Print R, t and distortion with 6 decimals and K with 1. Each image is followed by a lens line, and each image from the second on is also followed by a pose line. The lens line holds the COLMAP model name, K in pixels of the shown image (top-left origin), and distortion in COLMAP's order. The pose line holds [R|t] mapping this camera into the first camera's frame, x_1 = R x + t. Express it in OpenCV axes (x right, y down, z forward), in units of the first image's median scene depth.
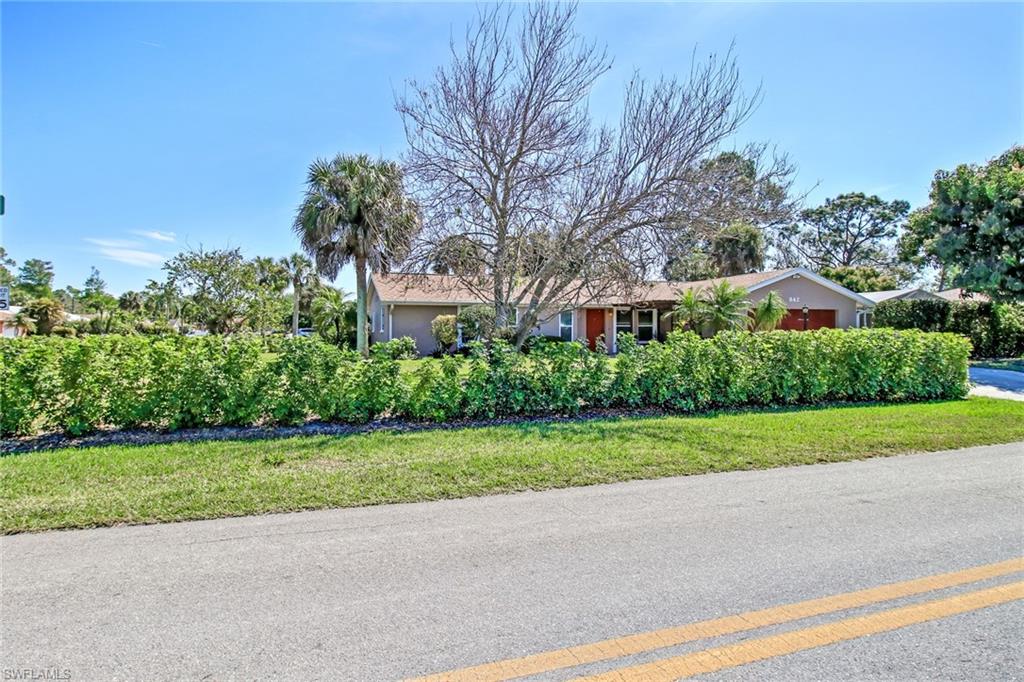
lens RADIAL K [[609.7, 0, 515.3], [0, 609.7, 336.8], [0, 0, 1]] dist [0.025208, 0.000558]
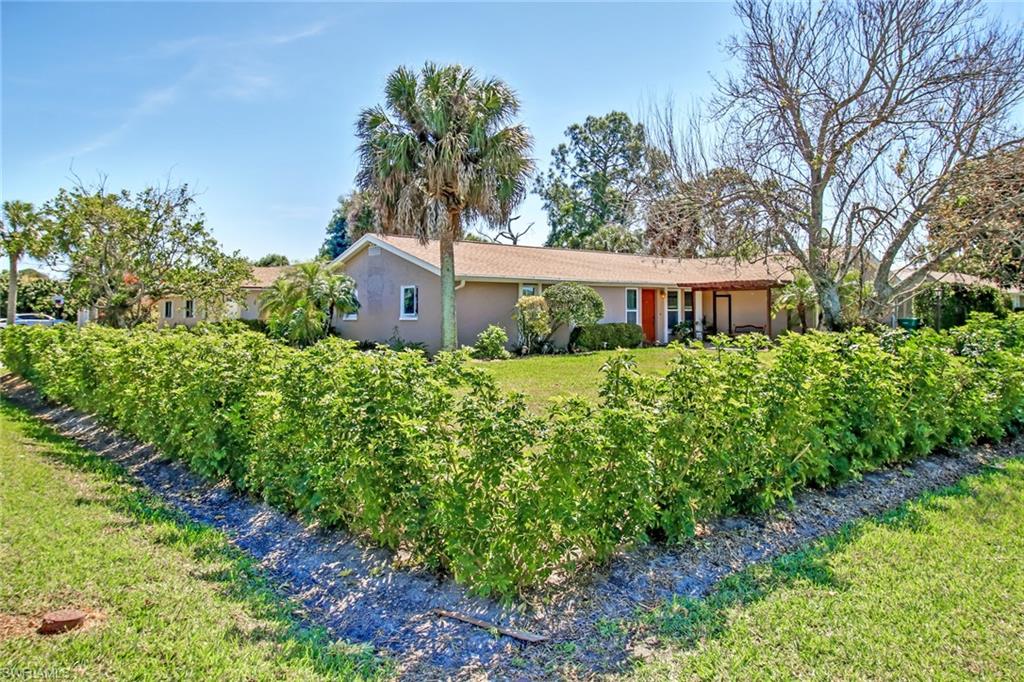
lens RADIAL K [[752.0, 0, 518.4], [0, 752.0, 339.9], [0, 0, 1]] dist [-0.007613, 0.000816]
pose [[0.912400, -0.017637, 0.408920, -0.281291], [0.008077, 0.999653, 0.025092, -0.003169], [-0.409221, -0.019591, 0.912225, 0.103611]]
